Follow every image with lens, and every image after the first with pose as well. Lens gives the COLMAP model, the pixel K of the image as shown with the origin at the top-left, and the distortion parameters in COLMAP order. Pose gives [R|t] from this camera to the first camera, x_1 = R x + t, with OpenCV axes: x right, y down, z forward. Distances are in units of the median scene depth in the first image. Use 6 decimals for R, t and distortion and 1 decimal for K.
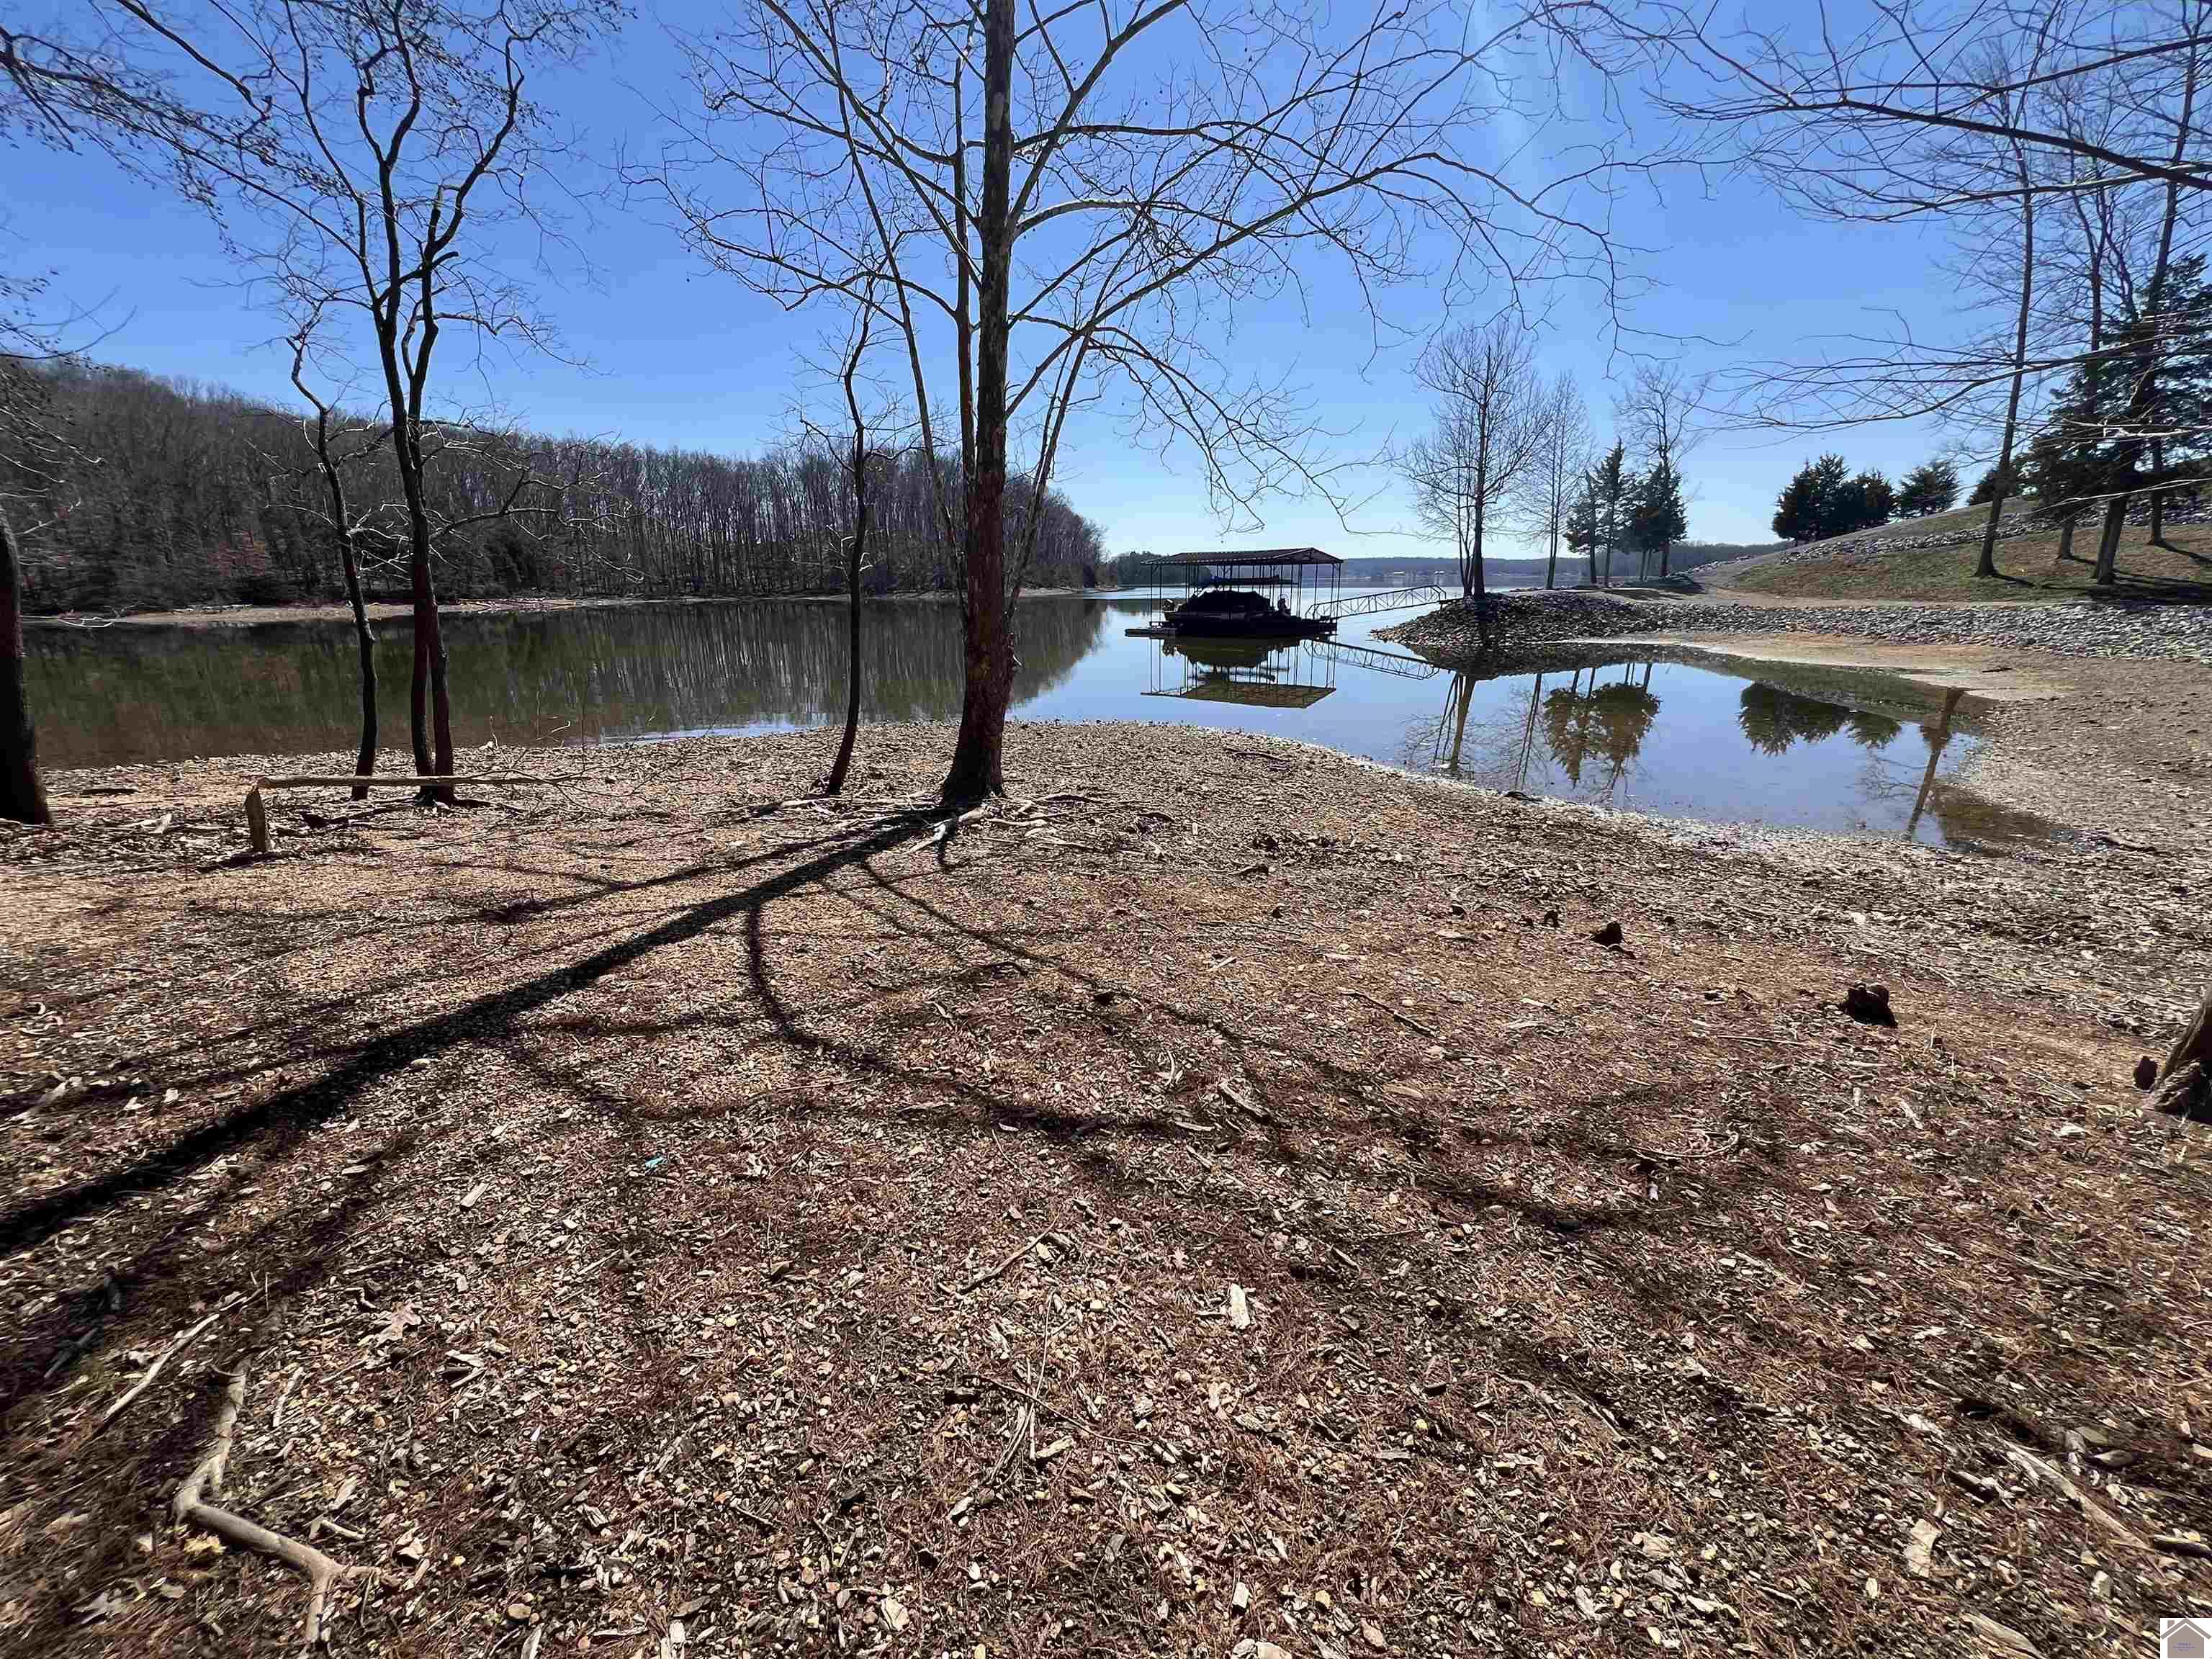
lens RADIAL K [[884.6, 0, 1099.8], [0, 884.6, 825.4], [0, 0, 1]] dist [-0.002319, 0.000691]
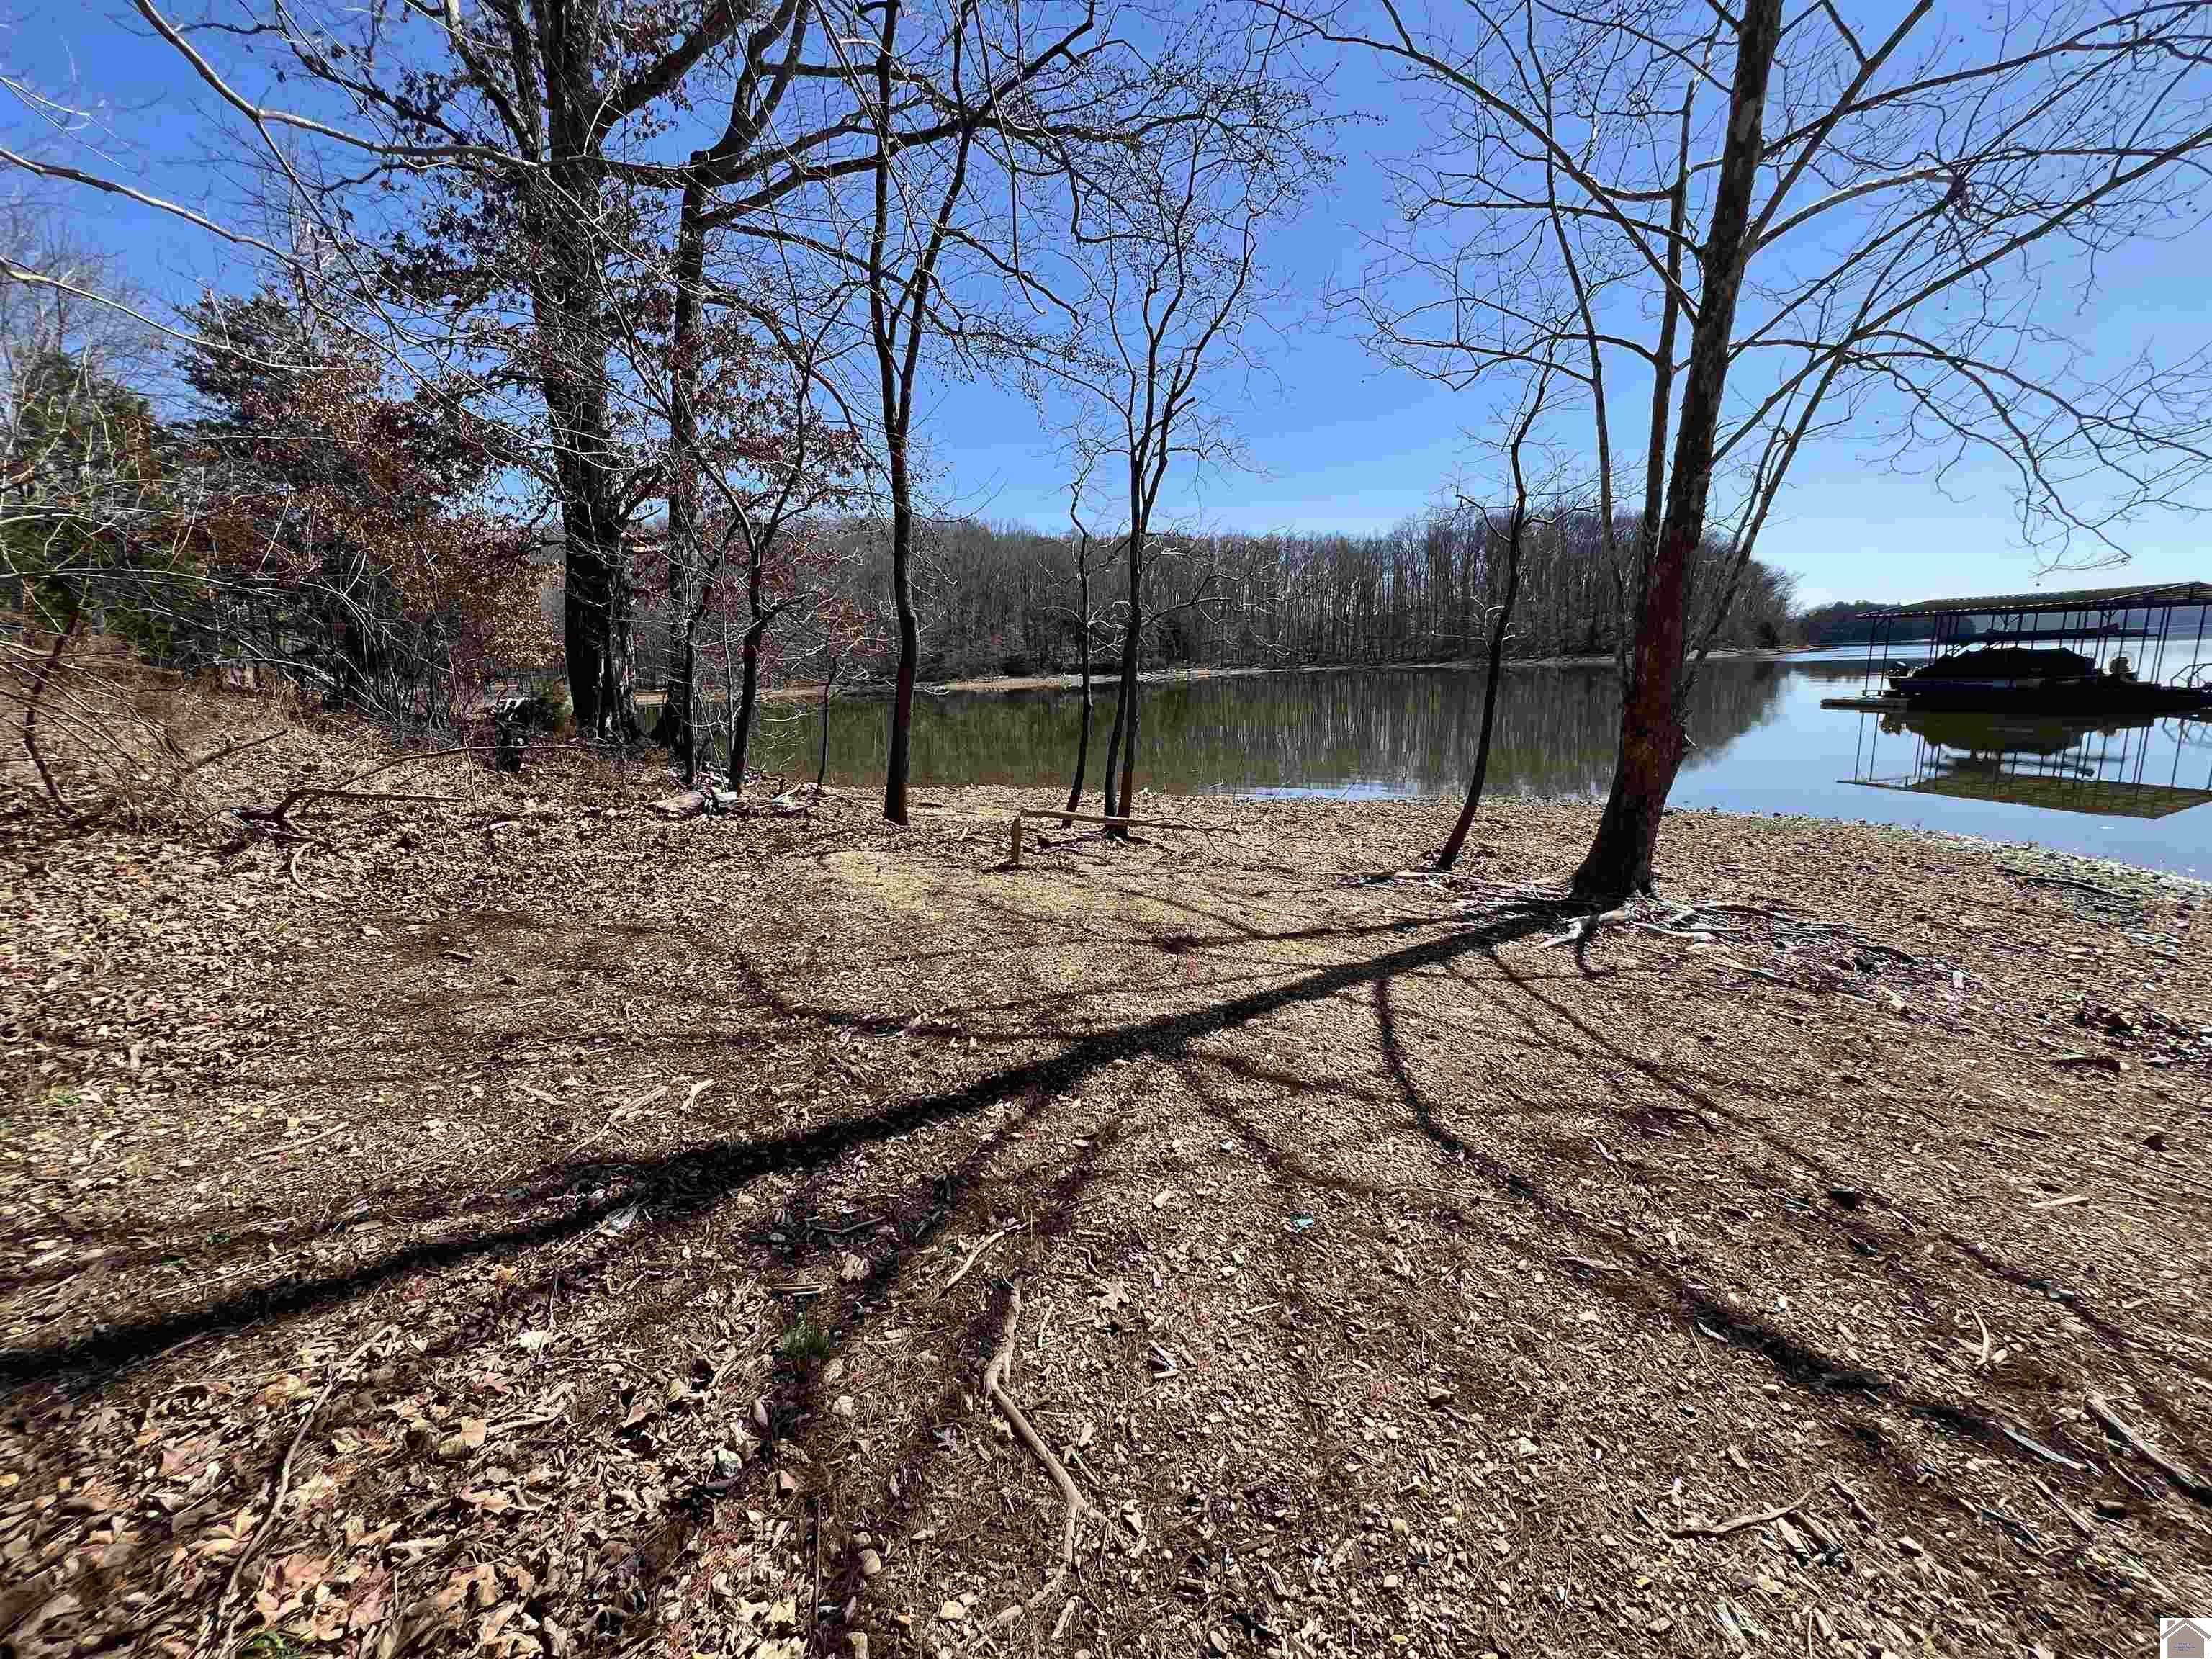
lens RADIAL K [[884.6, 0, 1100.4], [0, 884.6, 827.1], [0, 0, 1]] dist [-0.002319, 0.000691]
pose [[0.797726, 0.094371, -0.595590, -0.038412], [-0.136527, 0.990296, -0.025951, -0.005630], [0.587361, 0.102016, 0.802869, -0.006082]]
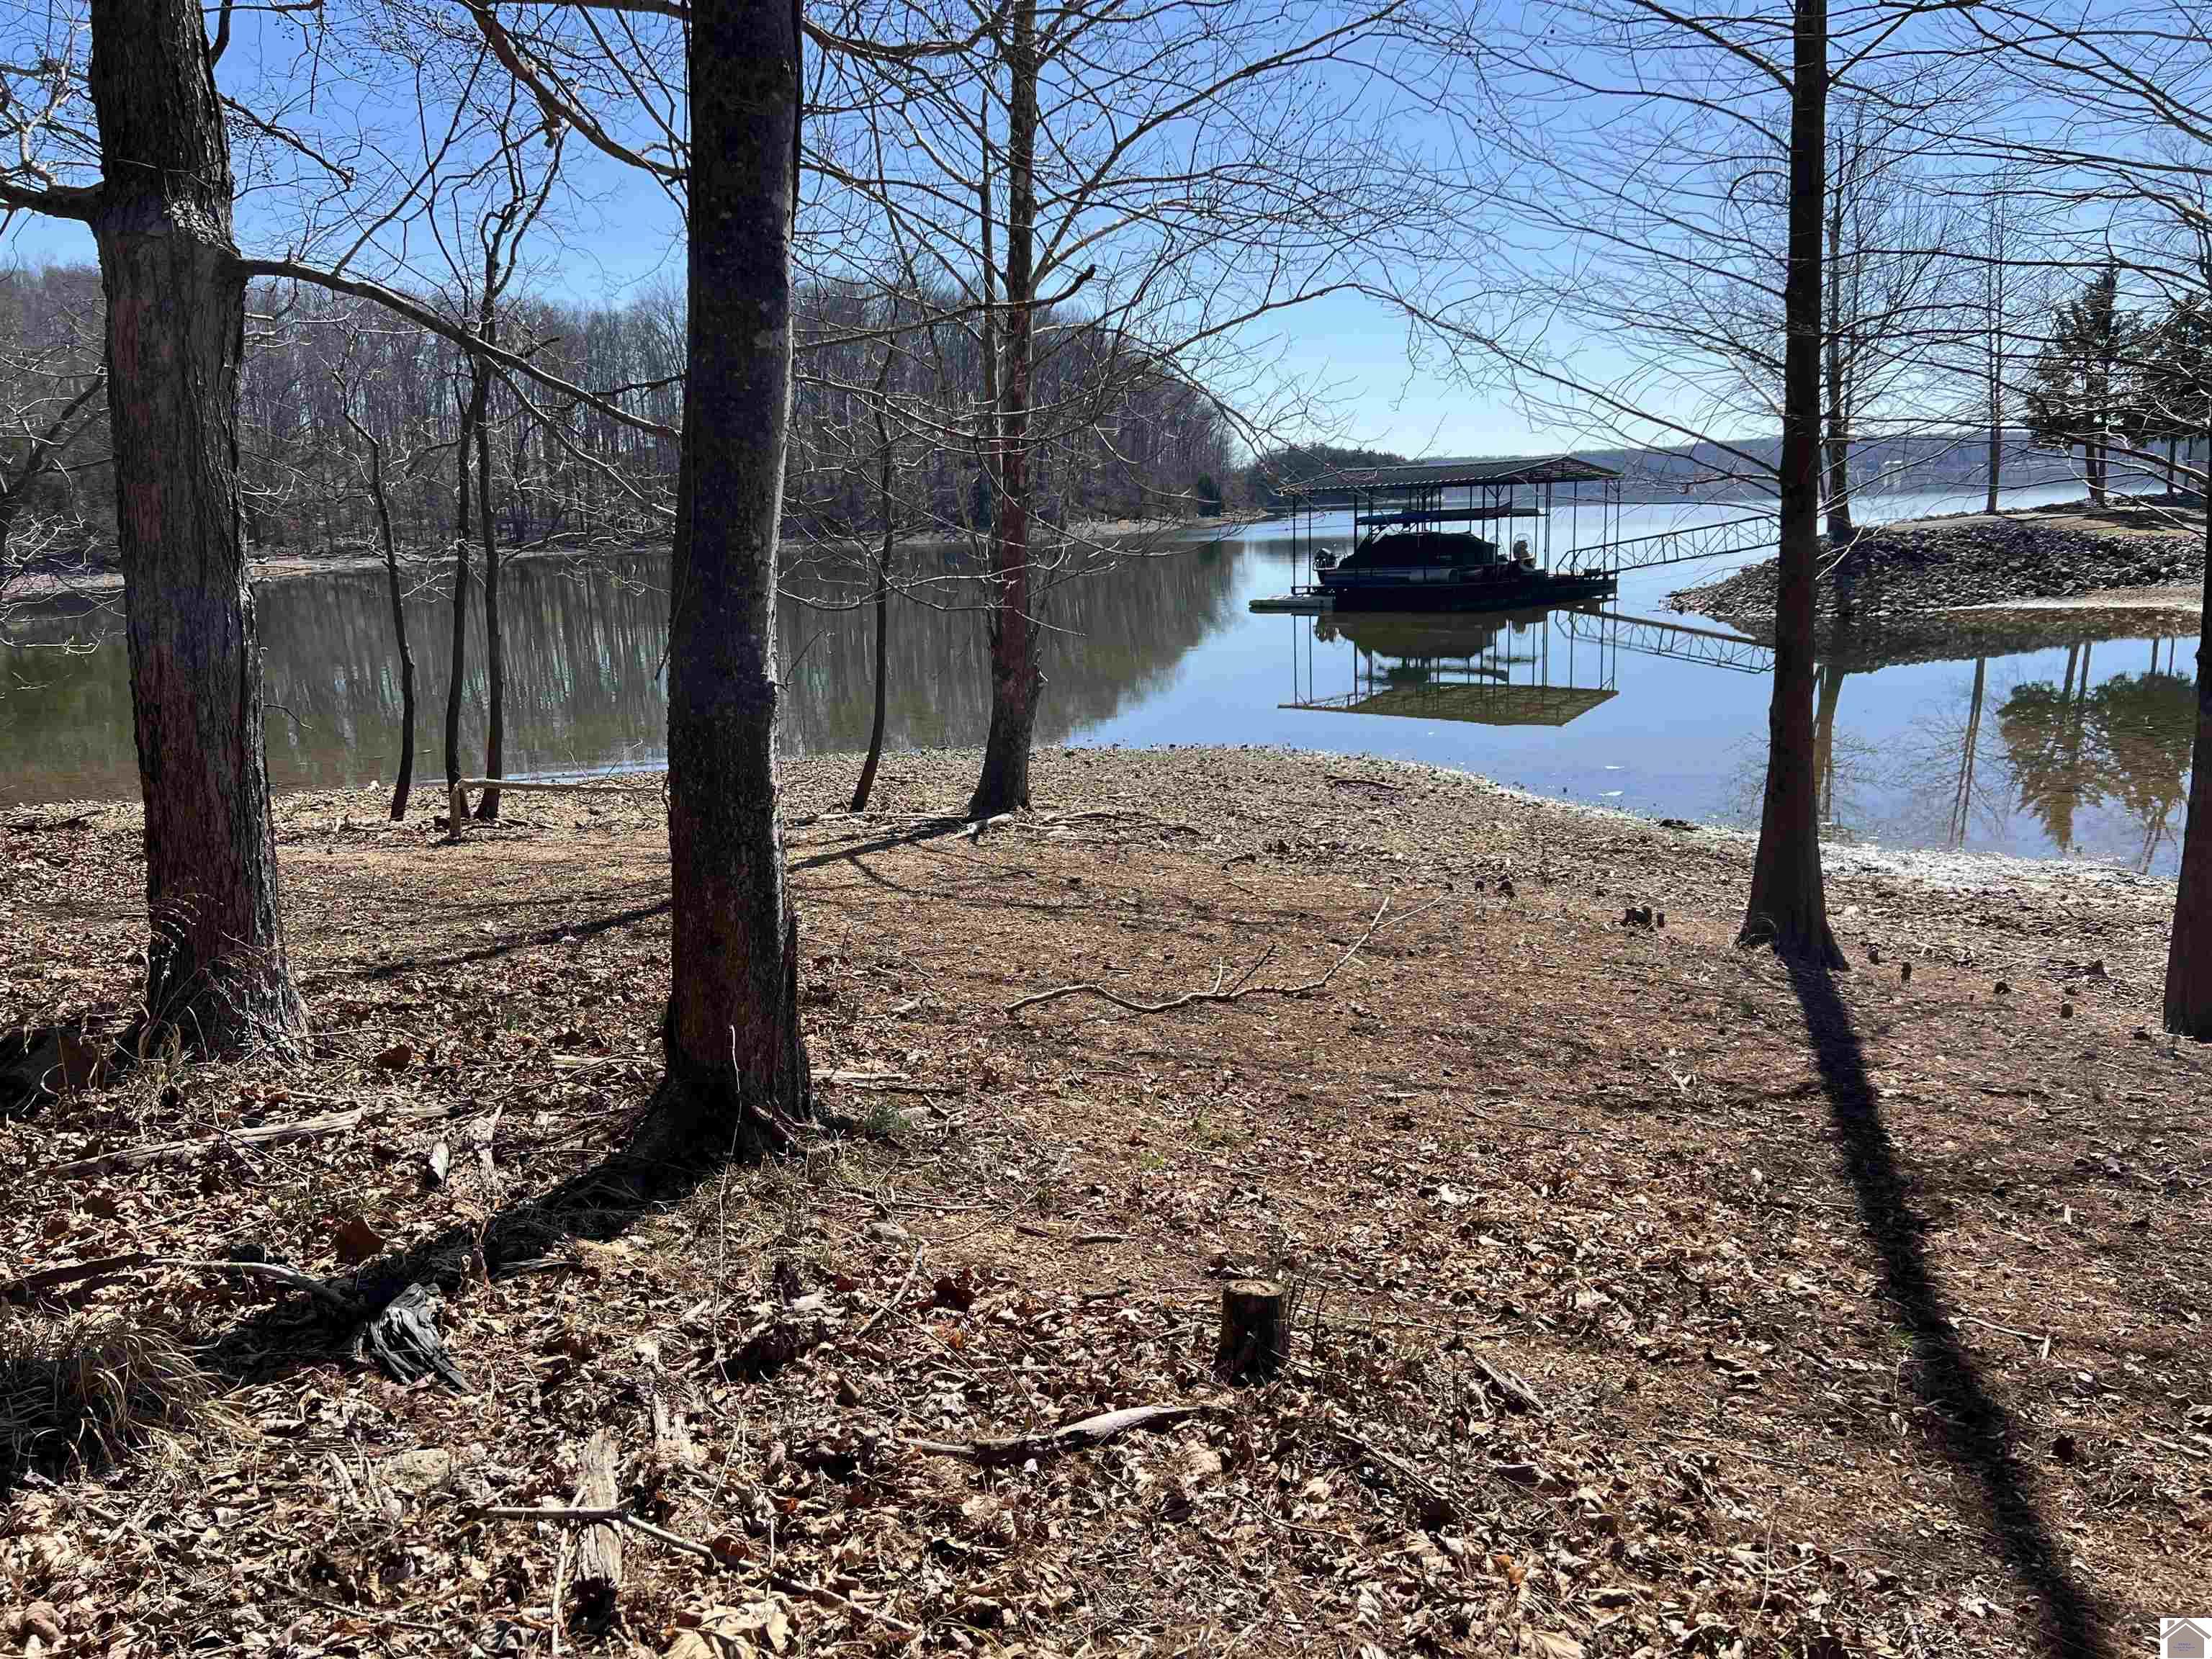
lens RADIAL K [[1664.2, 0, 1091.5], [0, 1664.2, 848.8], [0, 0, 1]] dist [0.058241, -0.064668]
pose [[0.996165, -0.008621, -0.087073, 0.147963], [0.003042, 0.997945, -0.064001, 0.156564], [0.087446, 0.063491, 0.994144, -1.030790]]
